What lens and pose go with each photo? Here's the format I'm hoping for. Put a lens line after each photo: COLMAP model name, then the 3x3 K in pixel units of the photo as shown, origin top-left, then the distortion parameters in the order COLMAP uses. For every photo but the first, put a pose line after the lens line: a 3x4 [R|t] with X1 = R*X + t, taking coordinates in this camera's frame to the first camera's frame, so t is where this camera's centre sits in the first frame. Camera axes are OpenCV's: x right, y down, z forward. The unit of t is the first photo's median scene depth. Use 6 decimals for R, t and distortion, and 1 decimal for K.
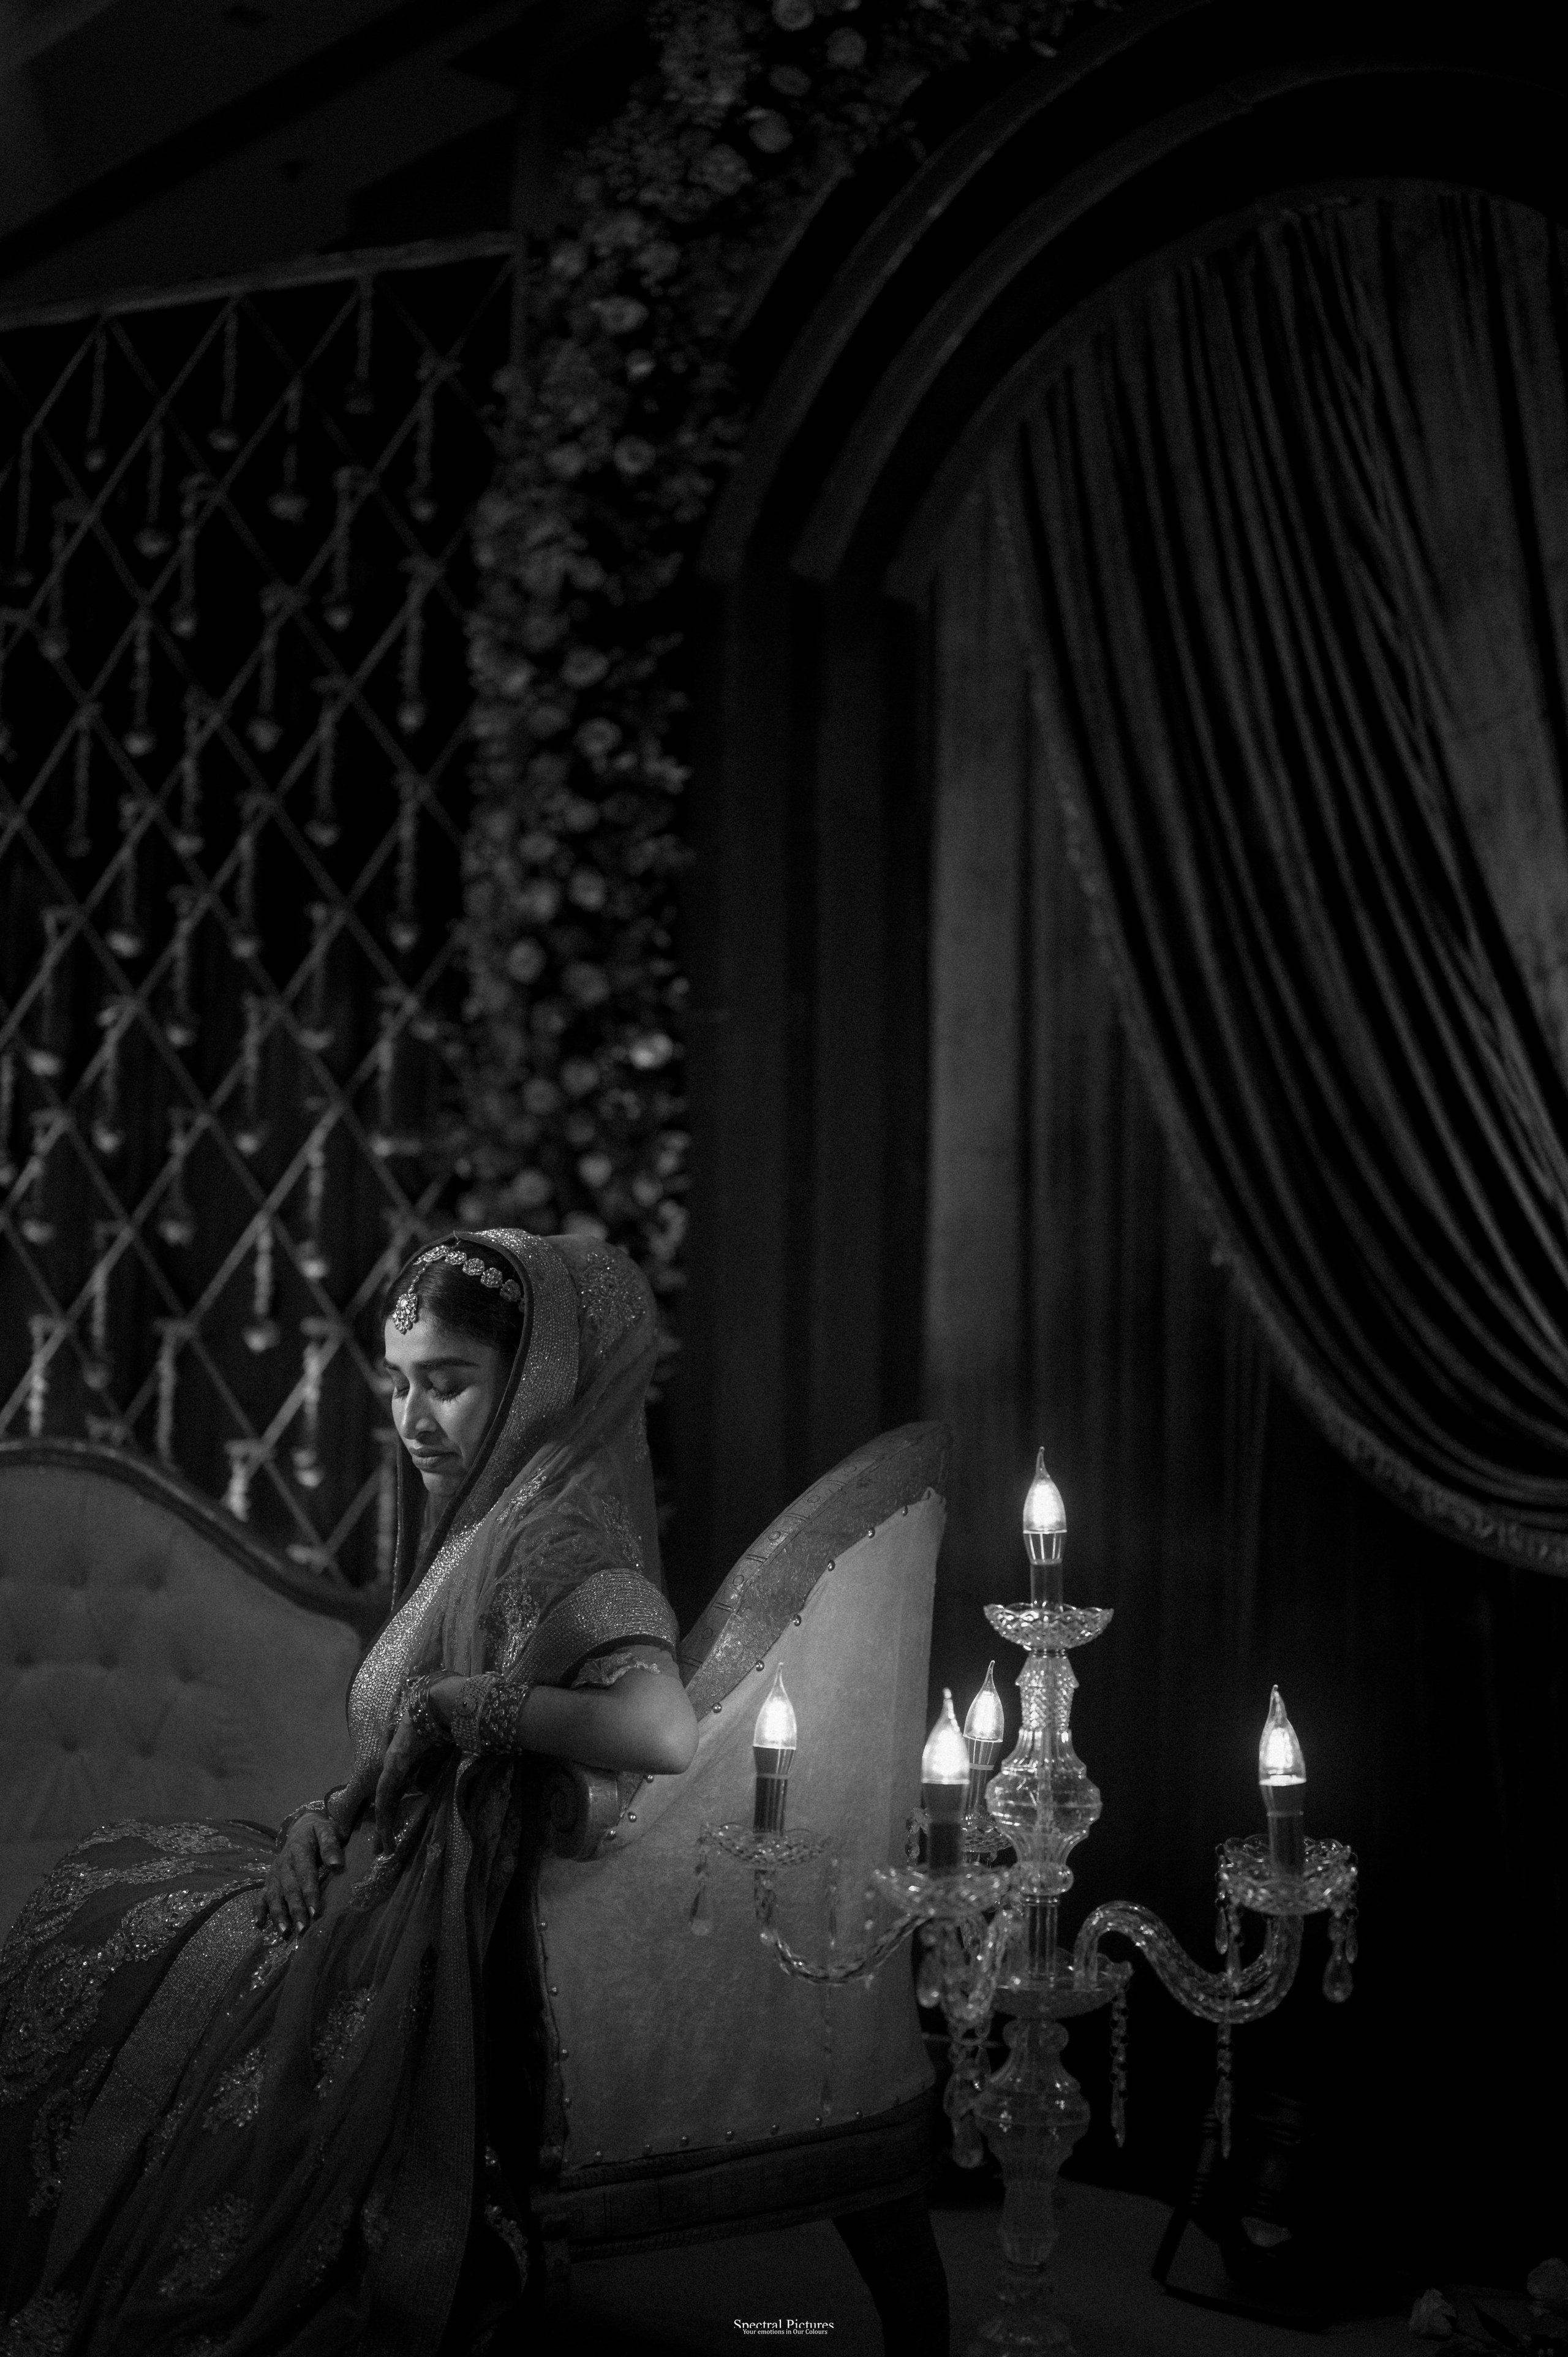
lens RADIAL K [[3409.3, 0, 784.0], [0, 3409.3, 1178.5], [0, 0, 1]] dist [0.019355, 0.034987]
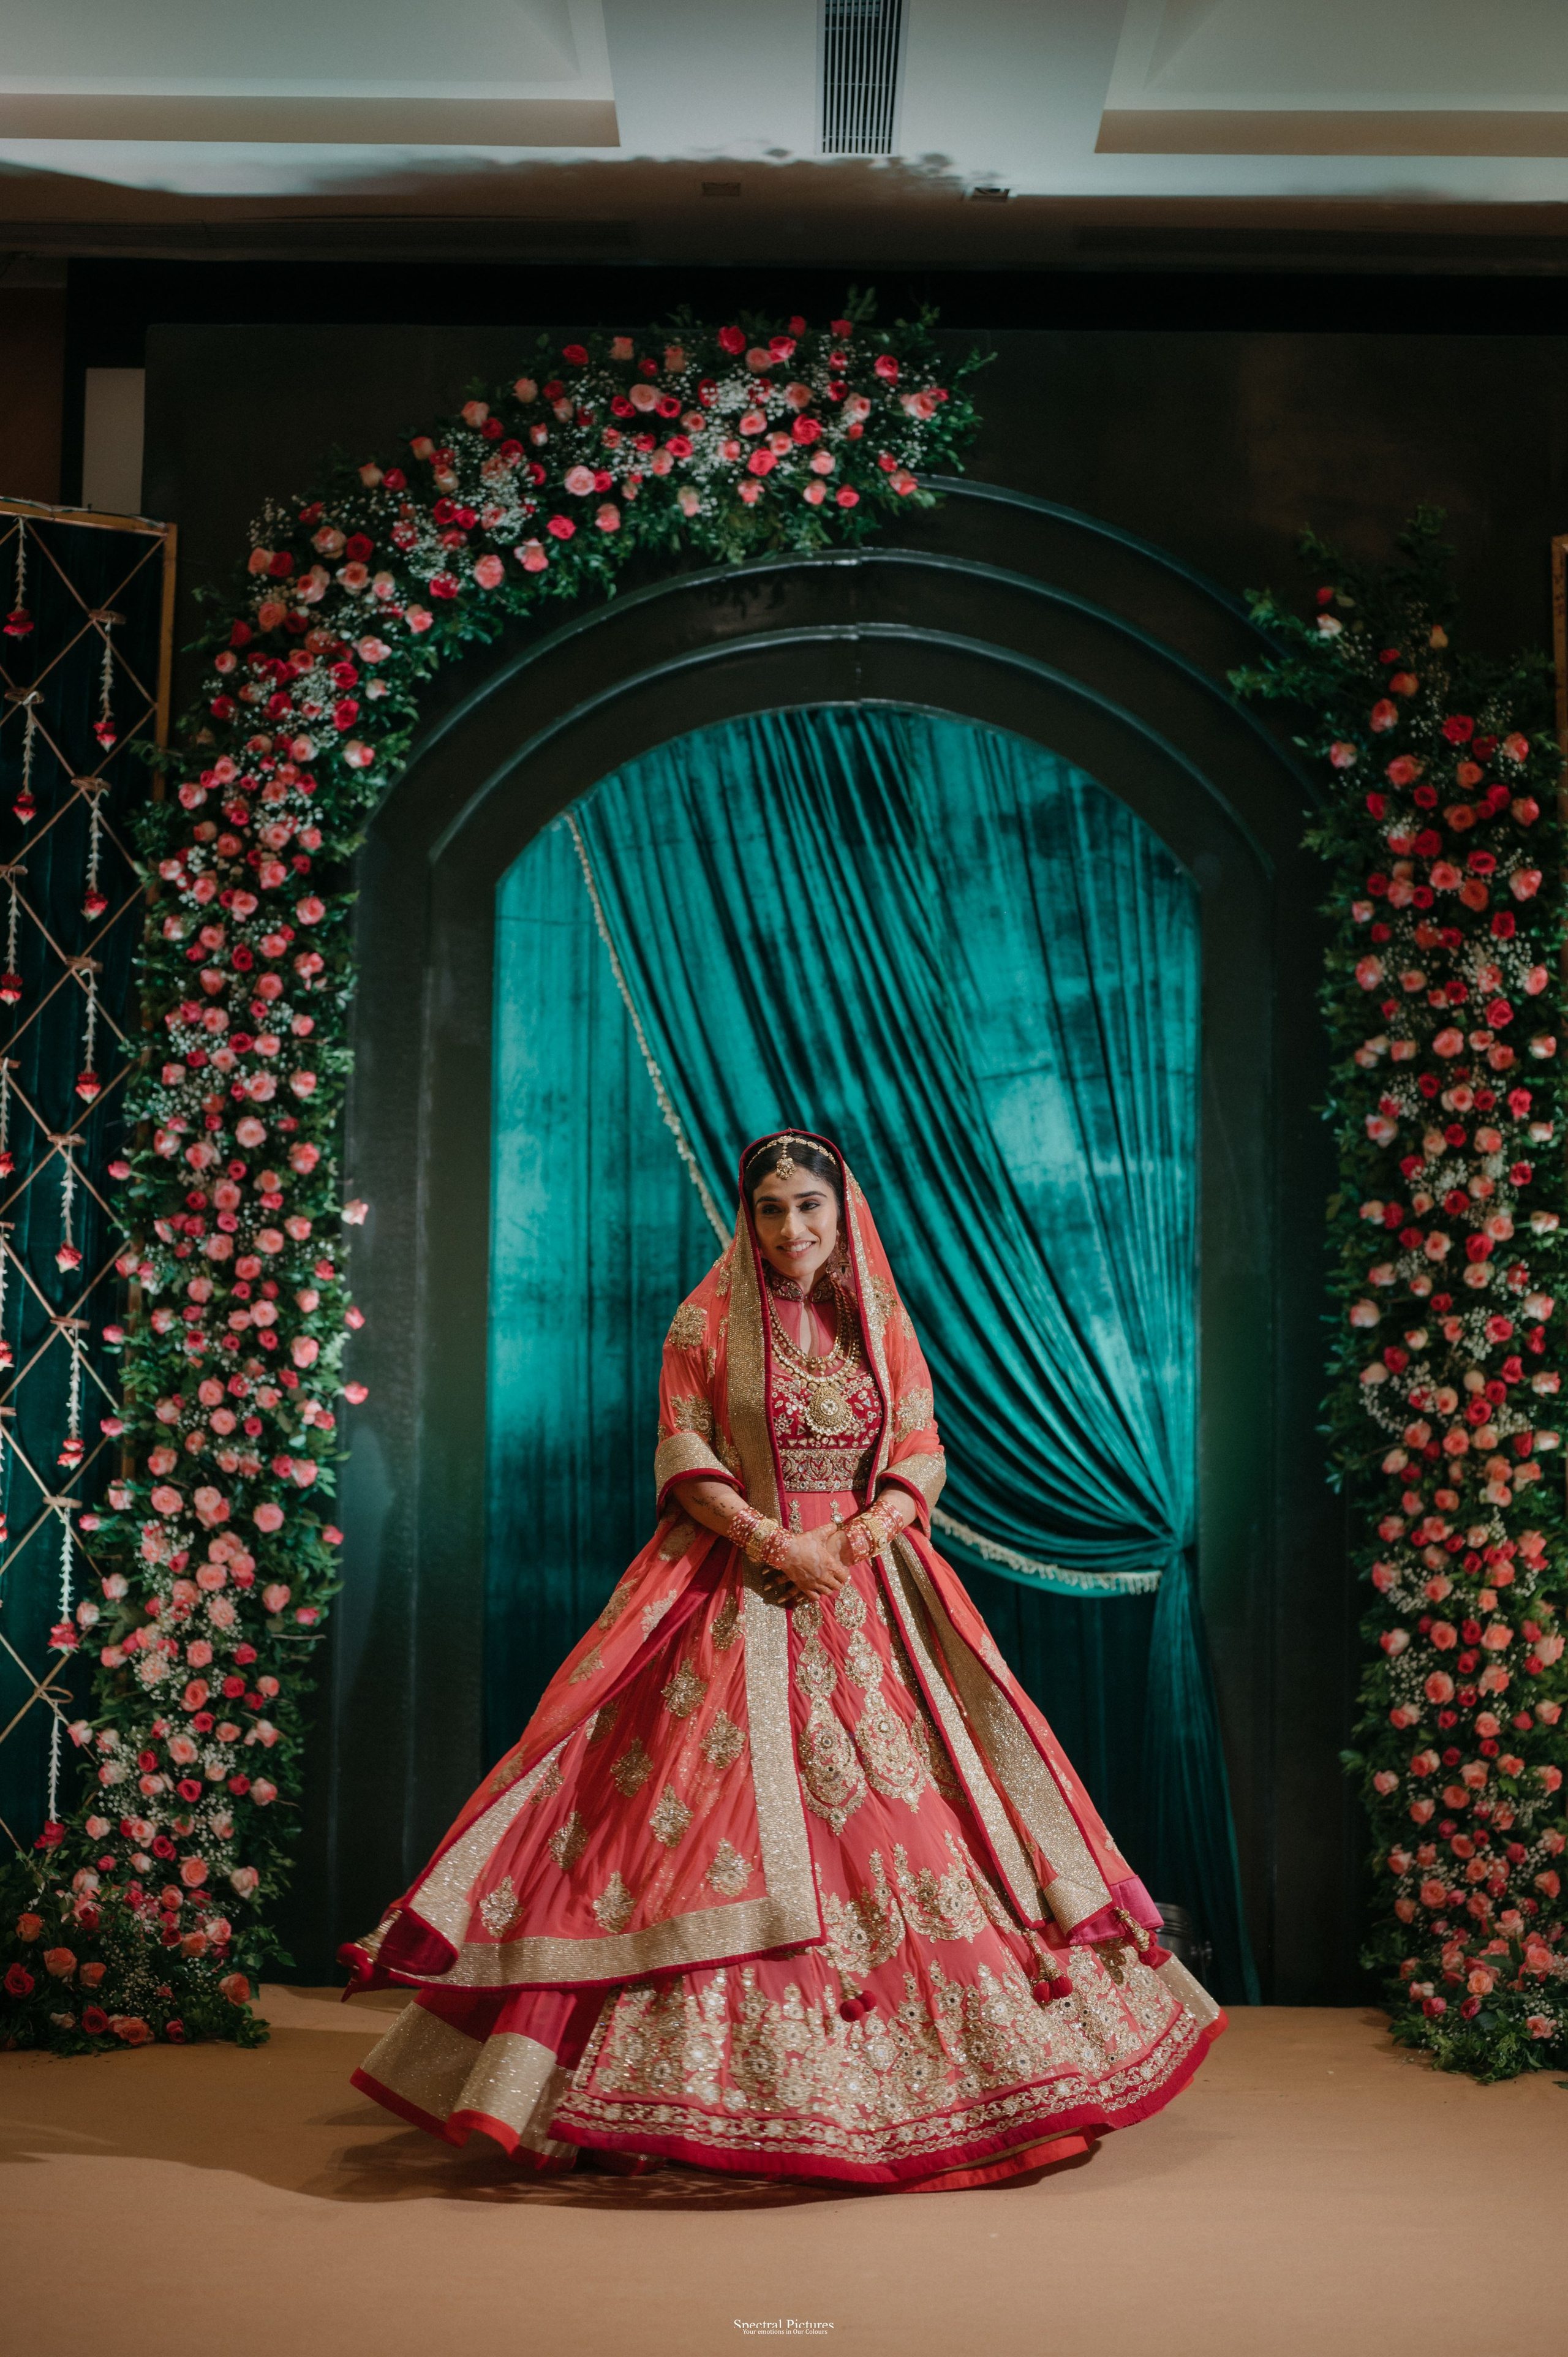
lens RADIAL K [[3409.3, 0, 784.0], [0, 3409.3, 1178.5], [0, 0, 1]] dist [0.019355, 0.034987]
pose [[0.647103, 0.040451, 0.761329, -0.933085], [-0.078866, 0.996786, 0.014072, -0.082082], [-0.758313, -0.069149, 0.648213, 0.019908]]
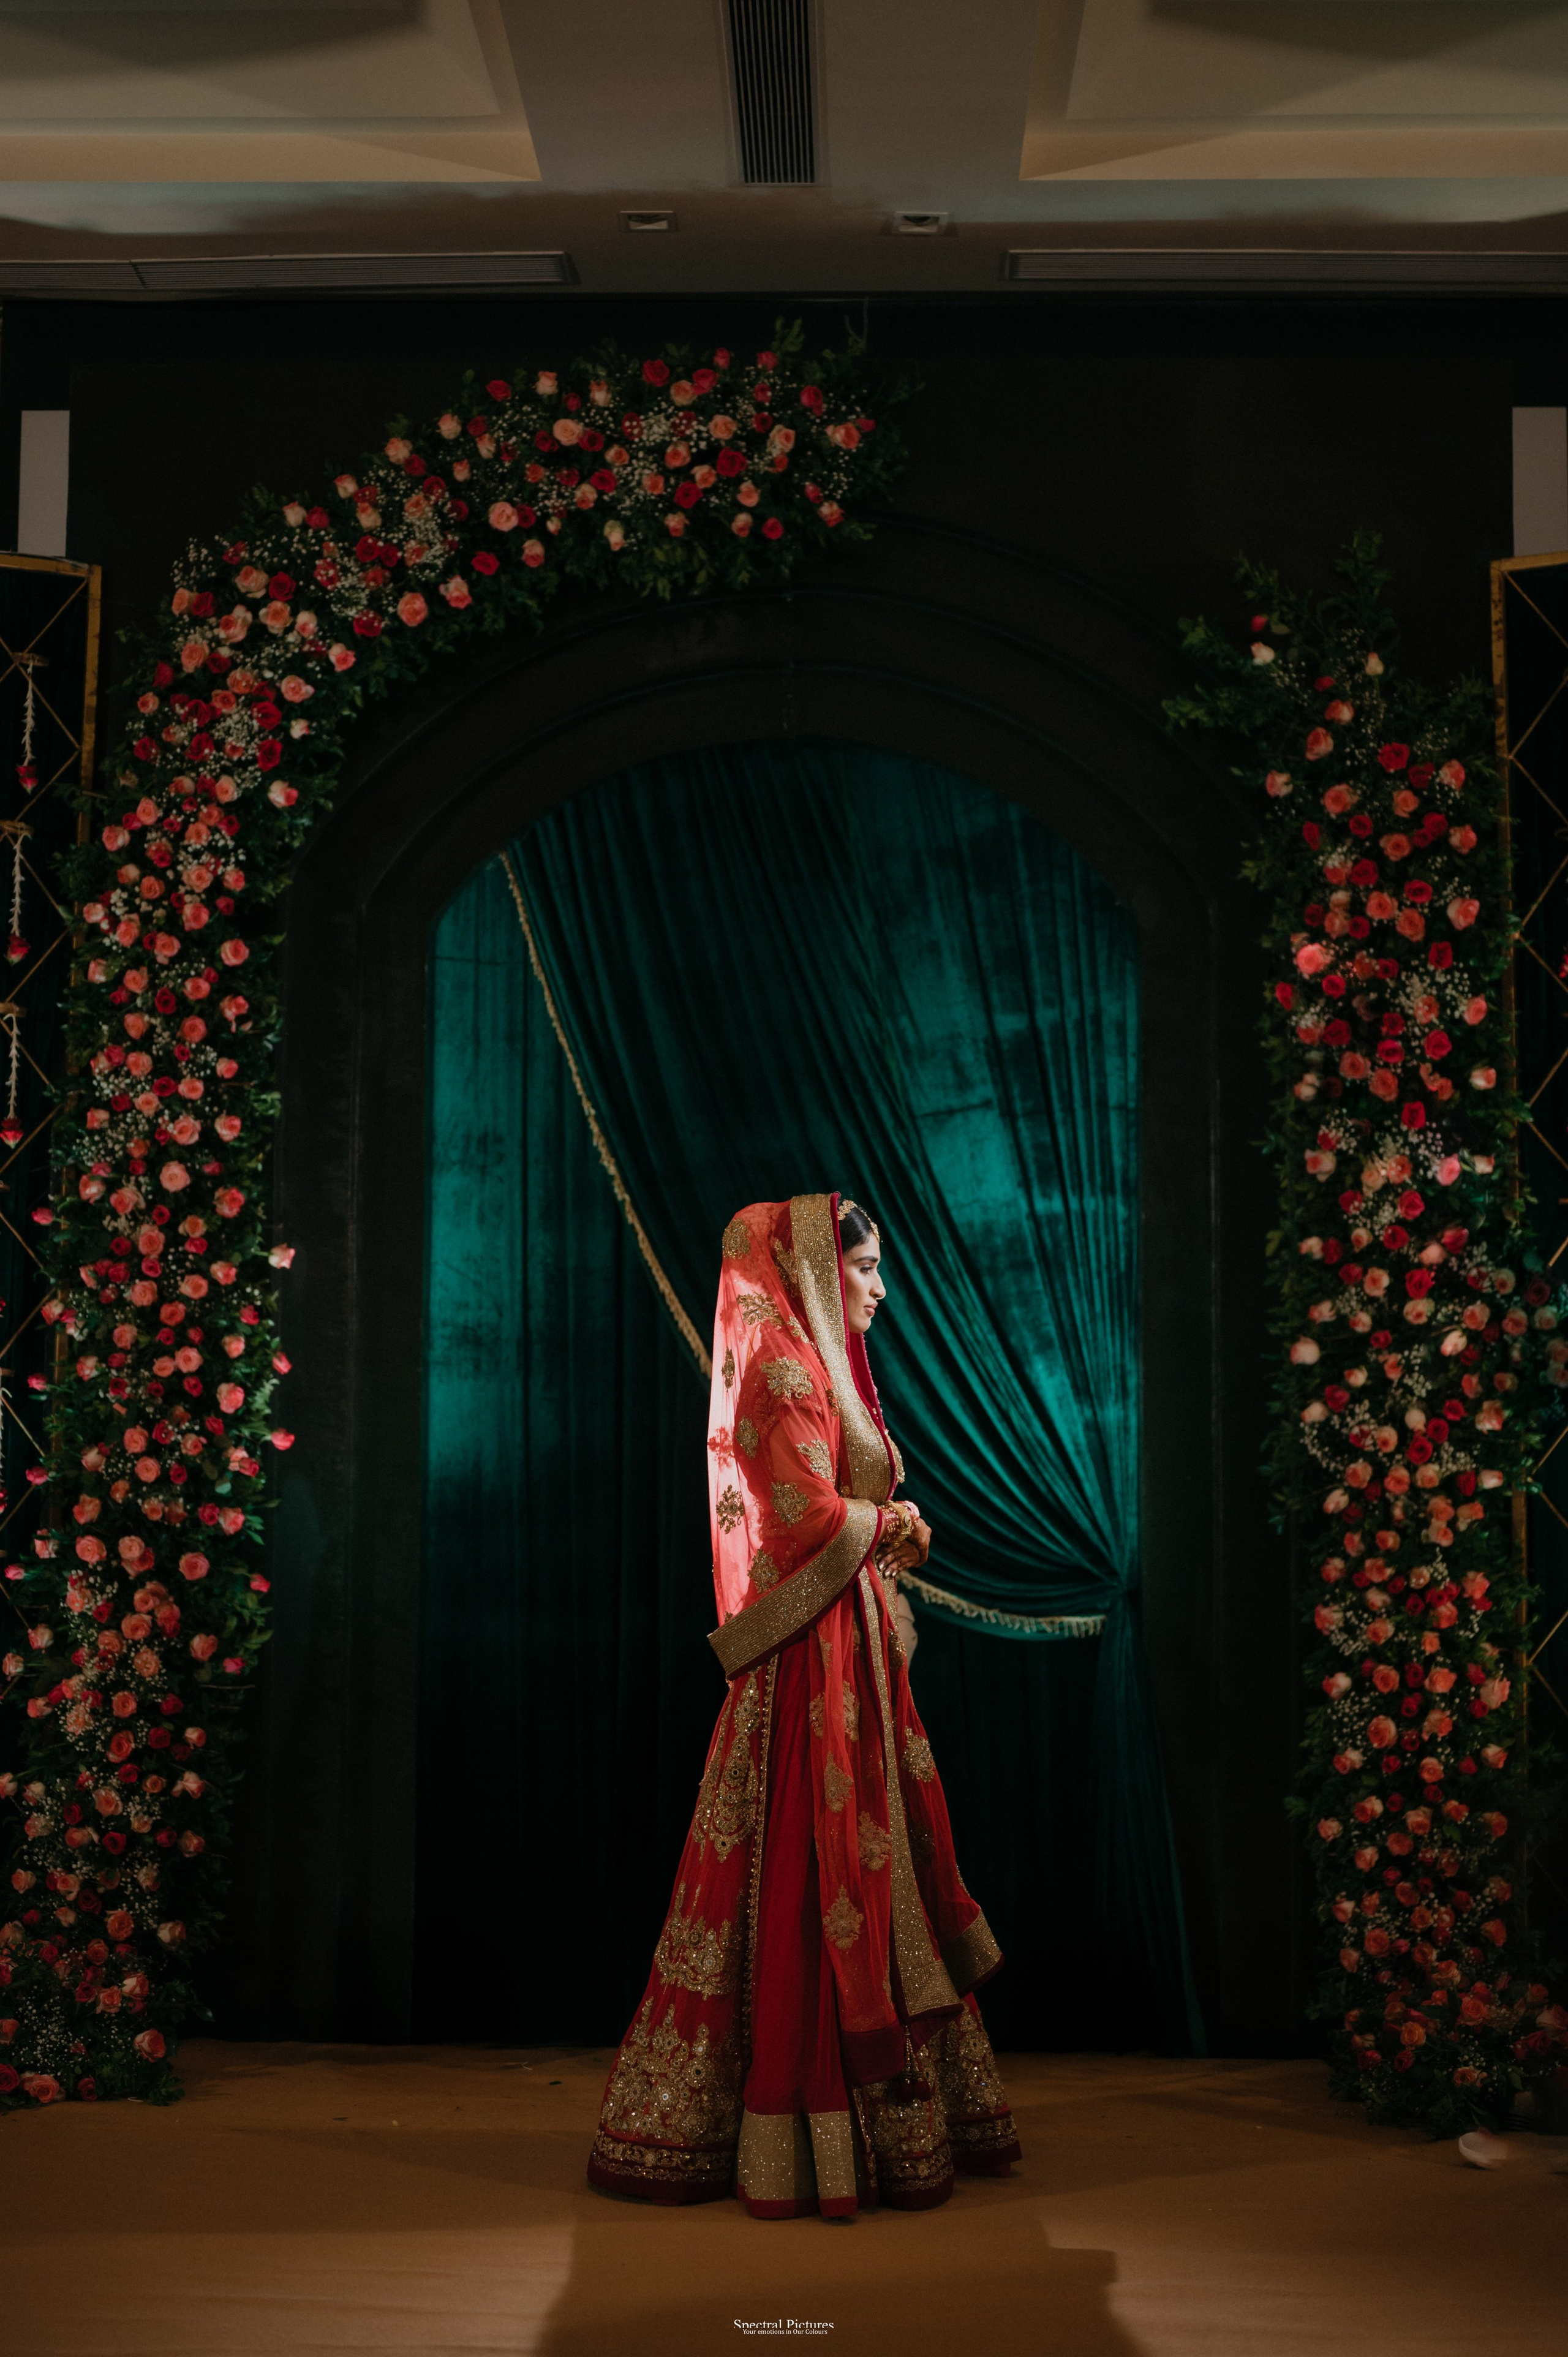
lens RADIAL K [[3409.3, 0, 784.0], [0, 3409.3, 1178.5], [0, 0, 1]] dist [0.019355, 0.034987]
pose [[0.663704, 0.043866, 0.746708, -0.884662], [-0.070131, 0.997531, 0.003734, -0.085571], [-0.744700, -0.054846, 0.665142, -0.010145]]
